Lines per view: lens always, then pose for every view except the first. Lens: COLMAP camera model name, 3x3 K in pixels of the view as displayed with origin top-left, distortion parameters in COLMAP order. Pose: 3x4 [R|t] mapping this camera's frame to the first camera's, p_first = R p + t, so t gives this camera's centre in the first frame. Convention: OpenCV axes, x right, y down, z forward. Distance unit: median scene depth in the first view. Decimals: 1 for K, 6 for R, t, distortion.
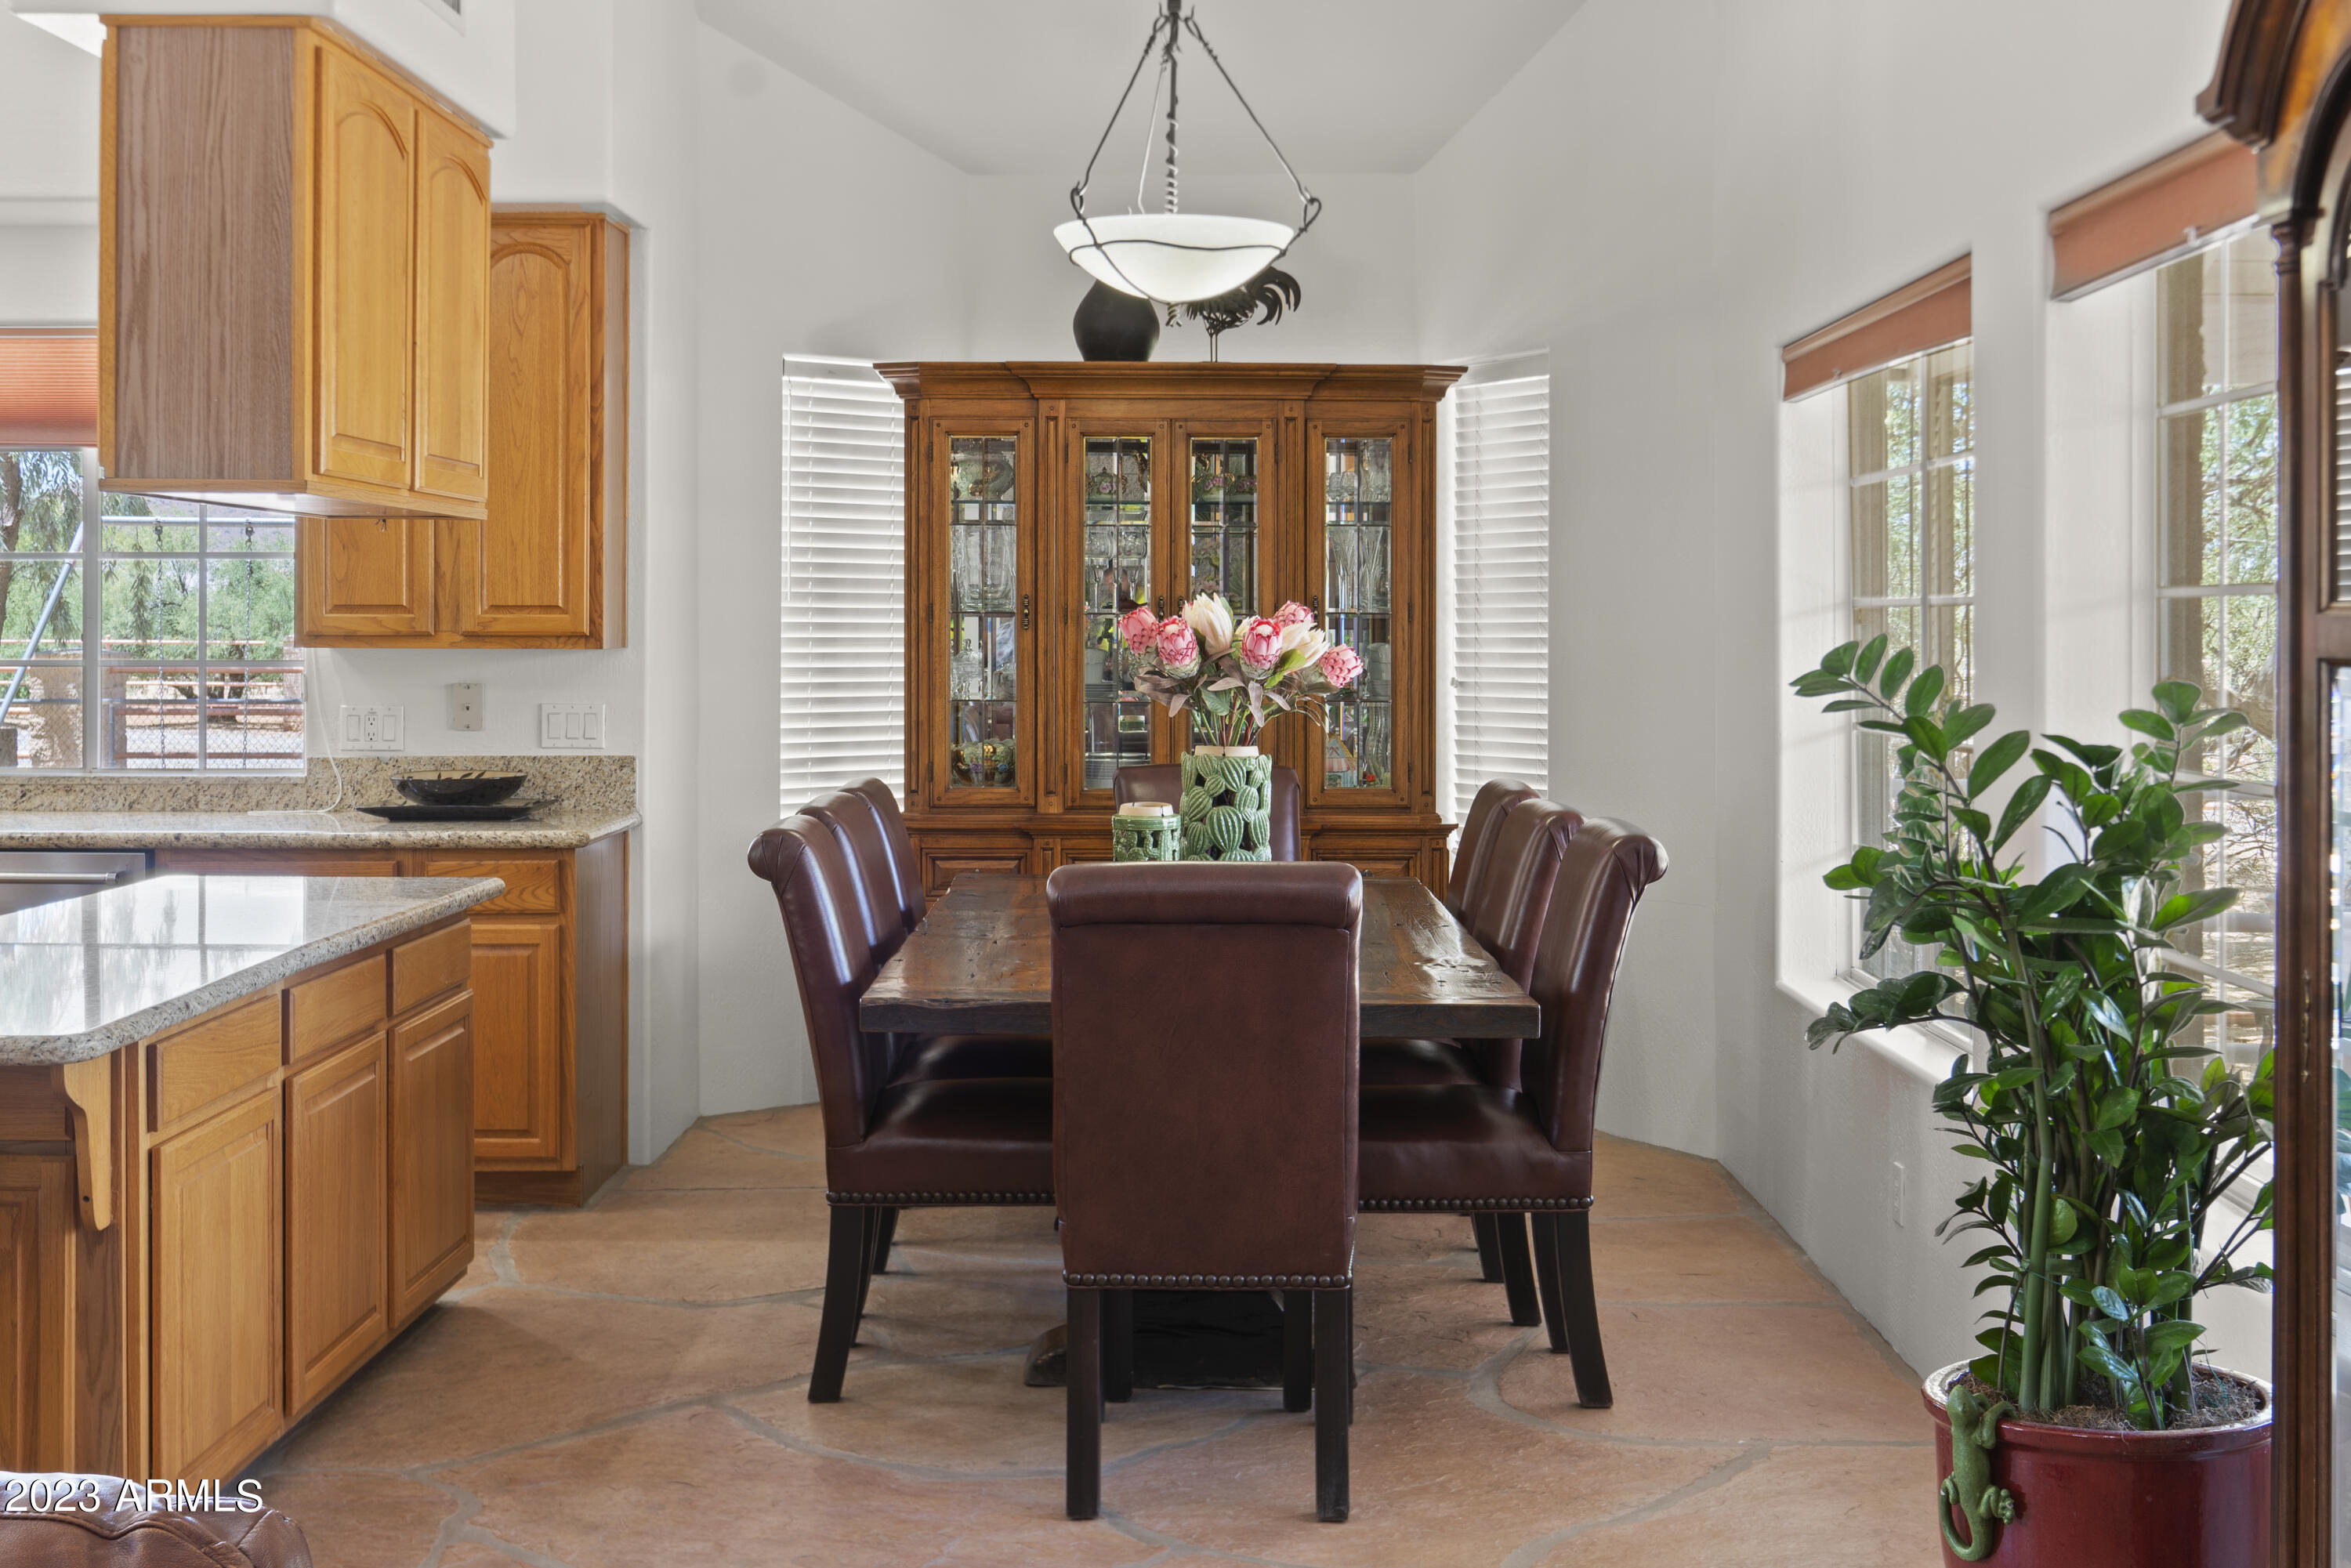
lens RADIAL K [[2936.1, 0, 1193.2], [0, 2936.1, 626.9], [0, 0, 1]] dist [-0.023952, 0.000000]
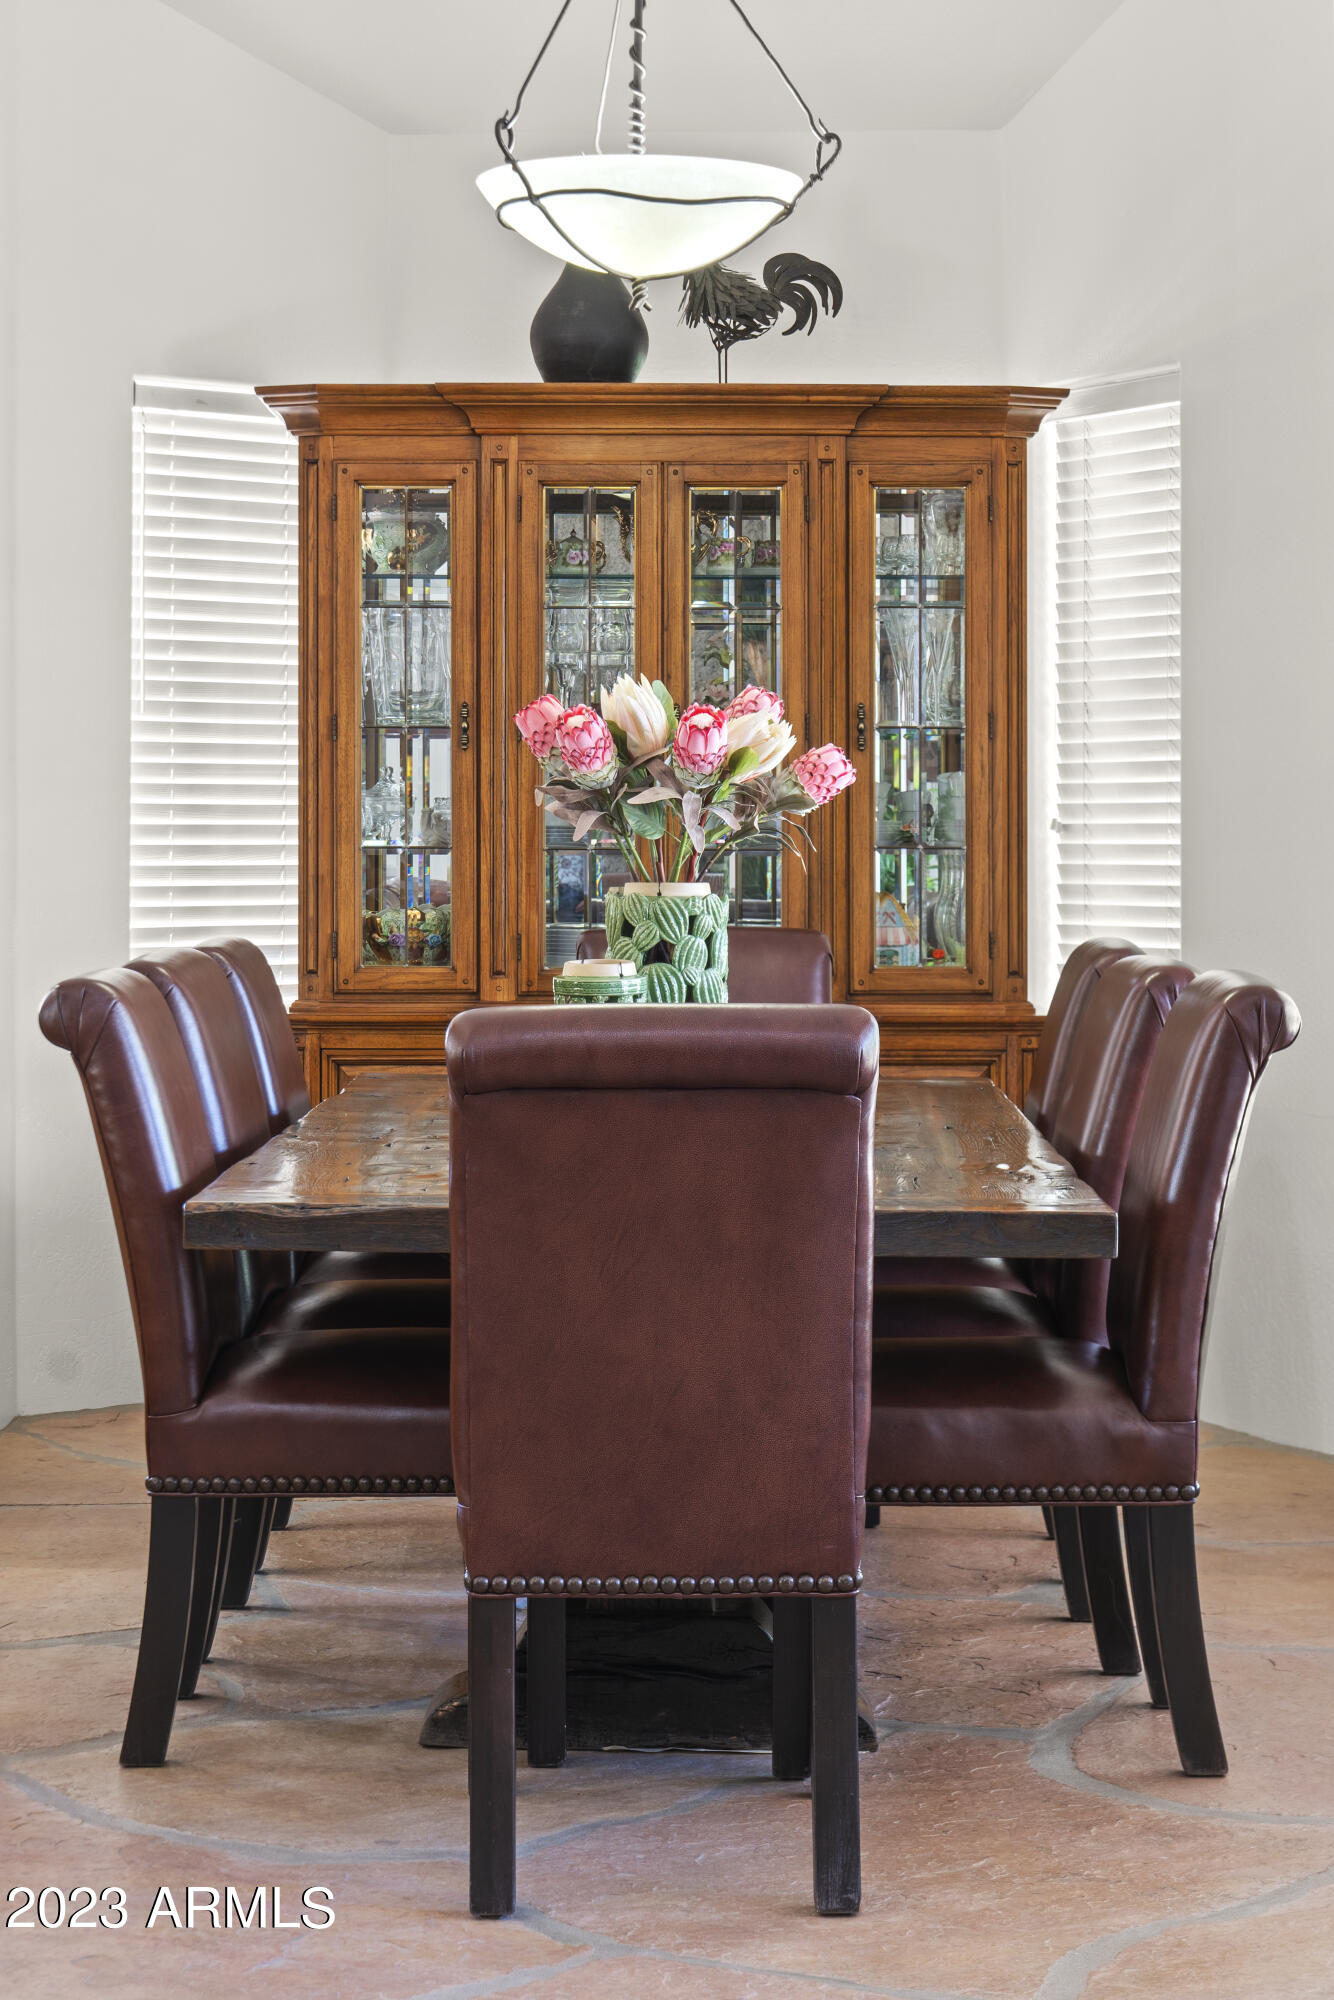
lens RADIAL K [[4015.7, 0, 709.7], [0, 4015.7, 762.4], [0, 0, 1]] dist [-0.014161, 0.000000]
pose [[0.999884, -0.002232, -0.015064, 0.025677], [0.002009, 0.999888, -0.014819, 0.025345], [0.015096, 0.014787, 0.999777, 0.001903]]
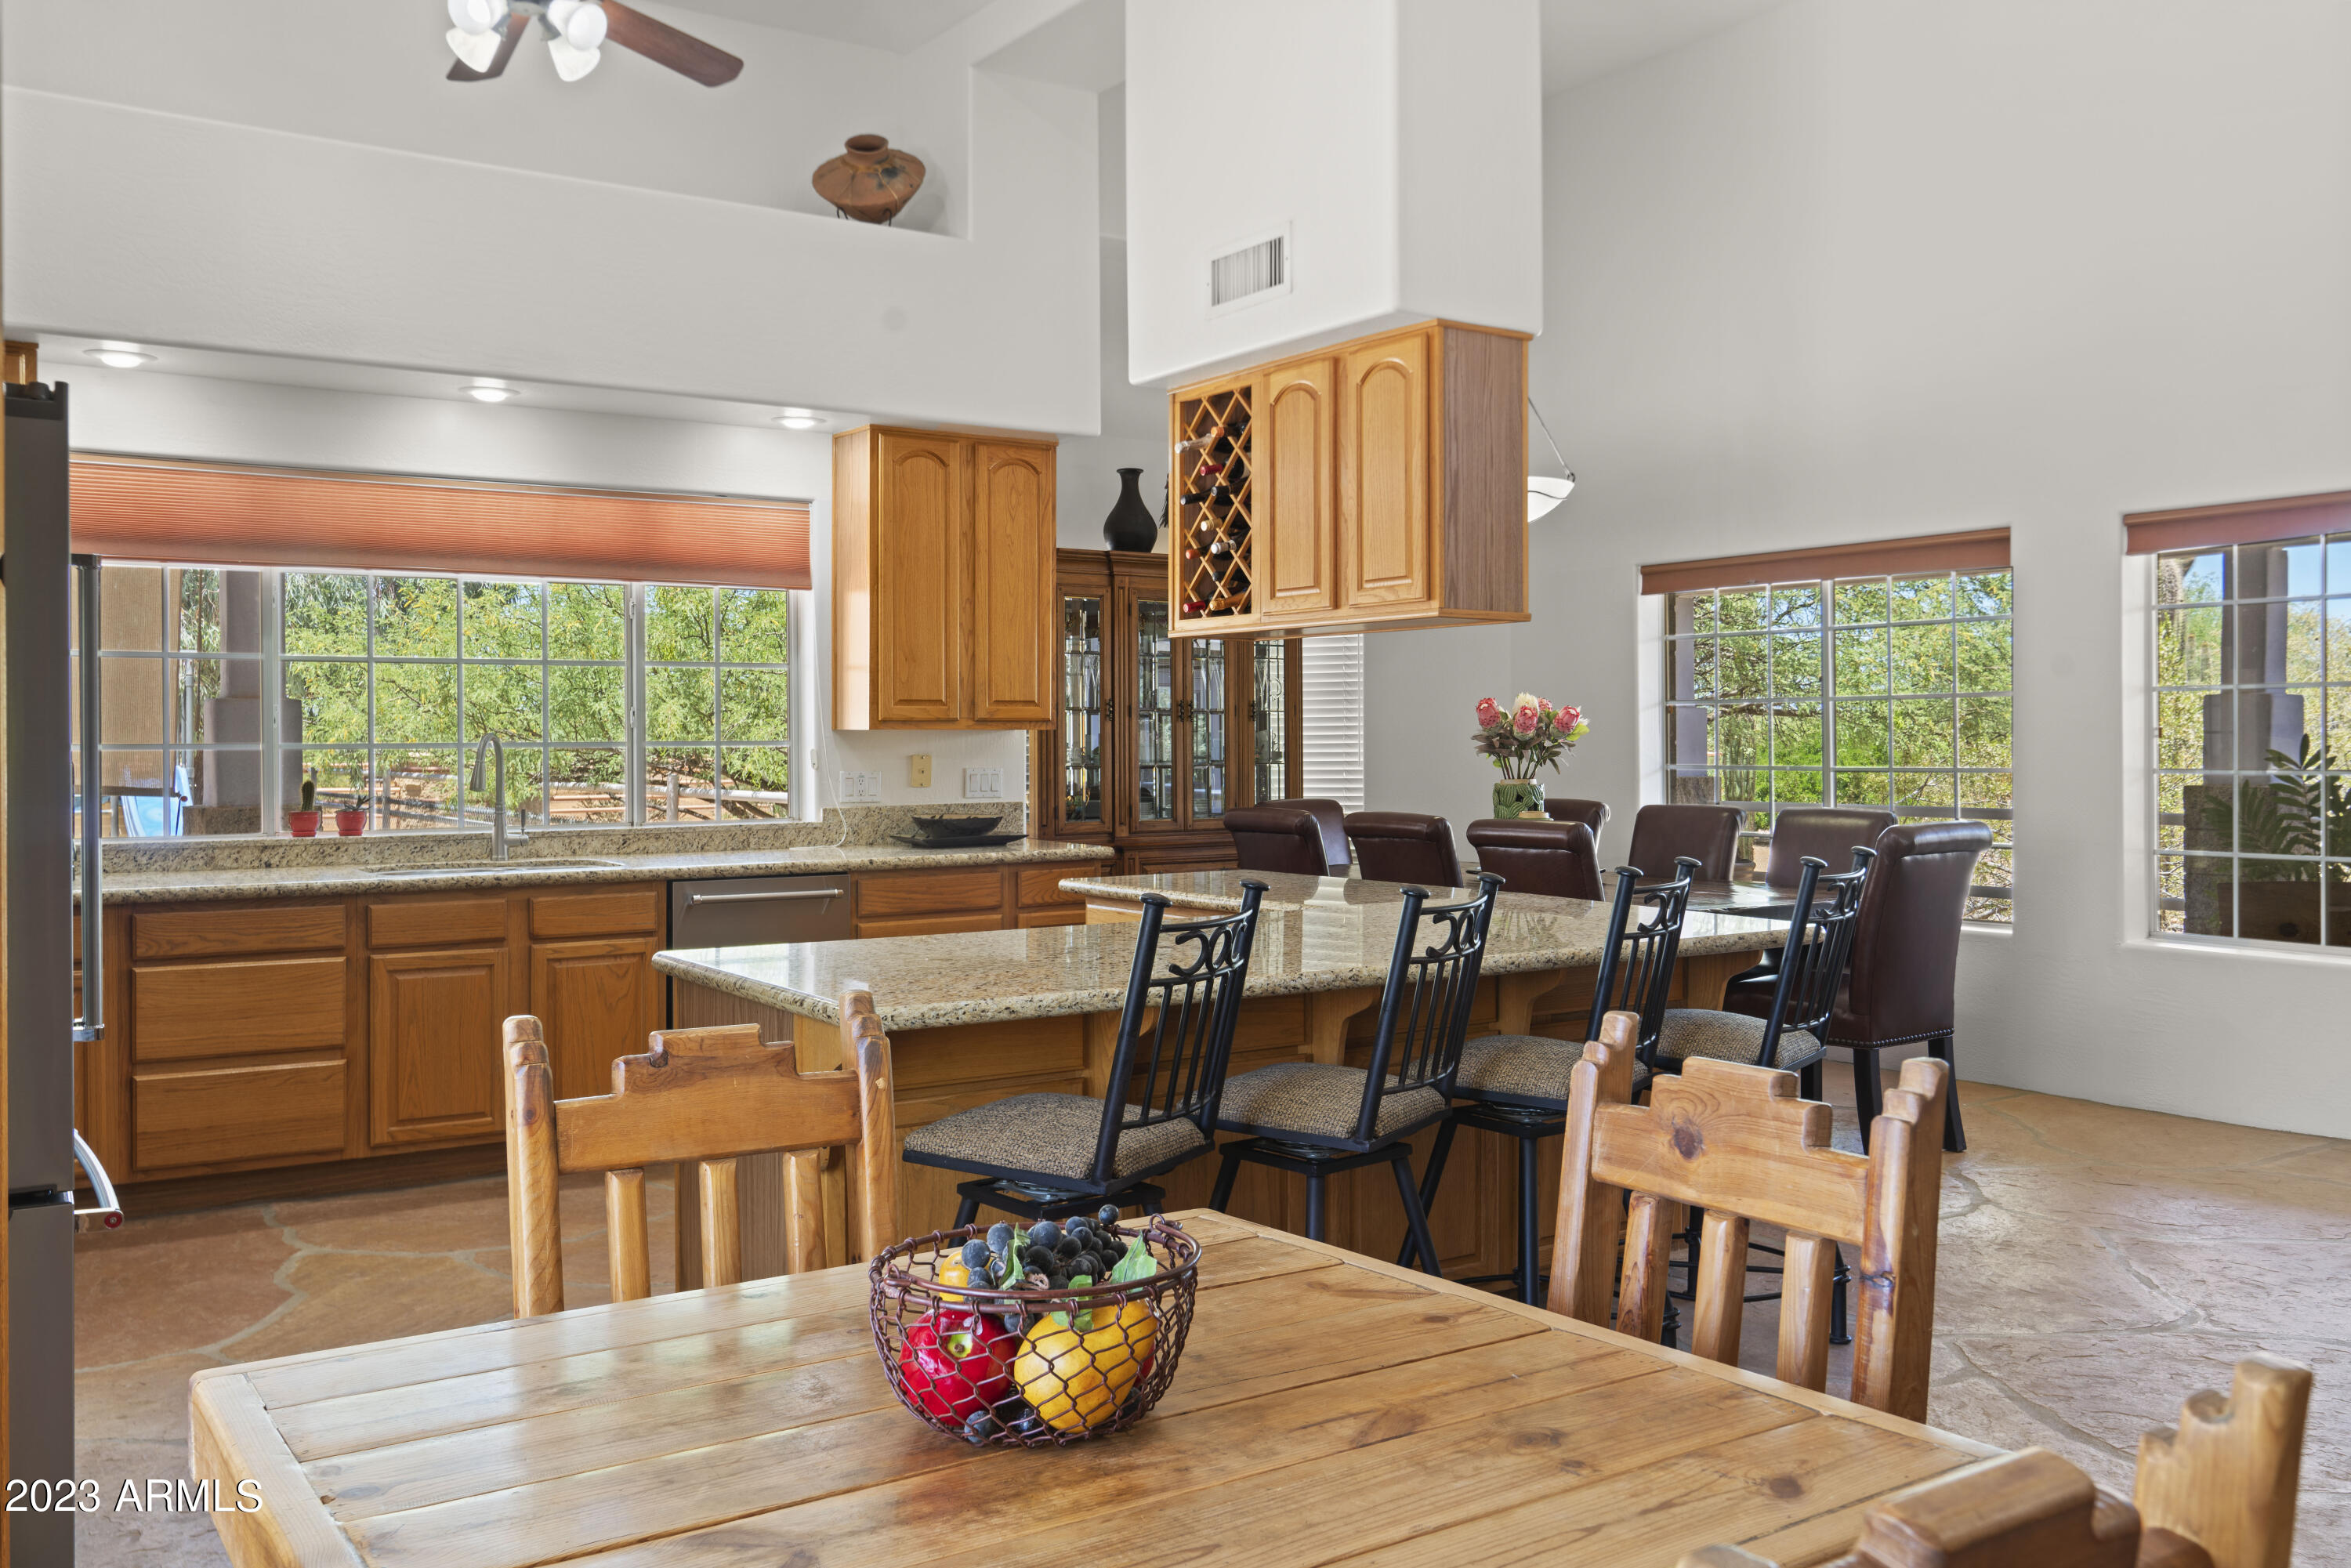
lens RADIAL K [[1954.9, 0, 1145.5], [0, 1954.9, 748.2], [0, 0, 1]] dist [-0.000107, -0.005126]
pose [[0.831377, -0.008070, 0.555650, -0.839486], [0.007089, 0.999967, 0.003917, 0.015458], [-0.555663, 0.000682, 0.831407, 0.155627]]
